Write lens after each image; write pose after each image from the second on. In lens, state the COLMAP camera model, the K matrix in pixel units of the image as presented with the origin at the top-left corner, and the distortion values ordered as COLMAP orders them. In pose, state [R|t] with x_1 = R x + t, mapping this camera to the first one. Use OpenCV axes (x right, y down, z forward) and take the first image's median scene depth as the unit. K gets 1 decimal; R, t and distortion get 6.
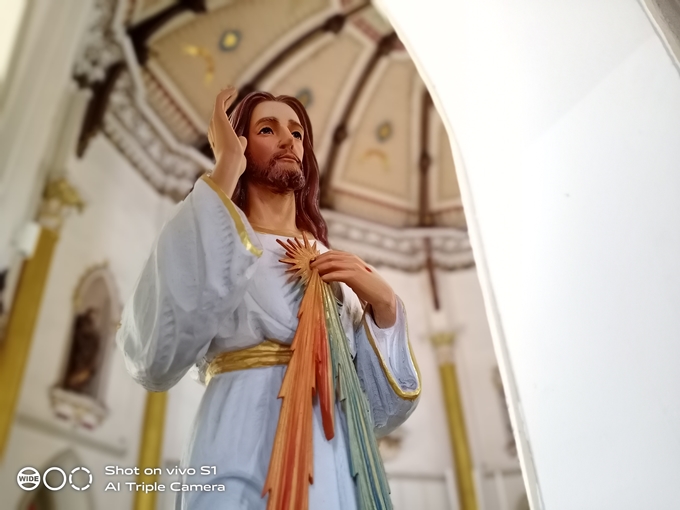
lens RADIAL K [[550.3, 0, 340.0], [0, 550.3, 255.0], [0, 0, 1]] dist [0.006786, 0.002701]
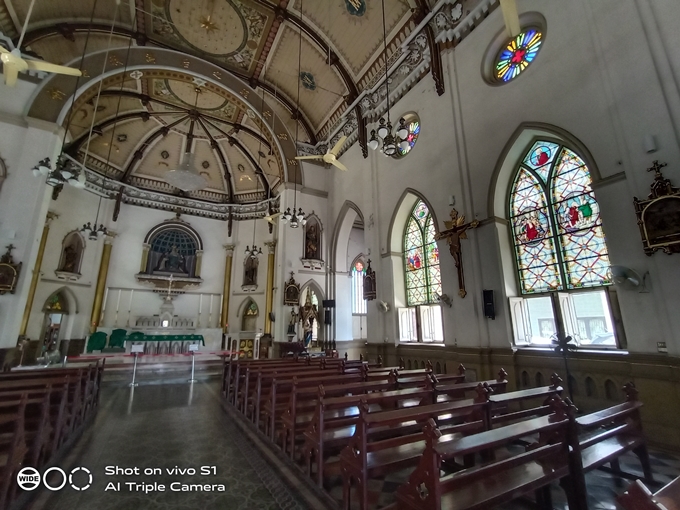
lens RADIAL K [[305.2, 0, 340.0], [0, 305.2, 255.0], [0, 0, 1]] dist [-0.037919, 0.010349]
pose [[0.998249, 0.057771, -0.012706, 0.845013], [-0.050683, 0.946117, 0.319835, -0.356240], [0.030499, -0.318631, 0.947388, -0.462391]]
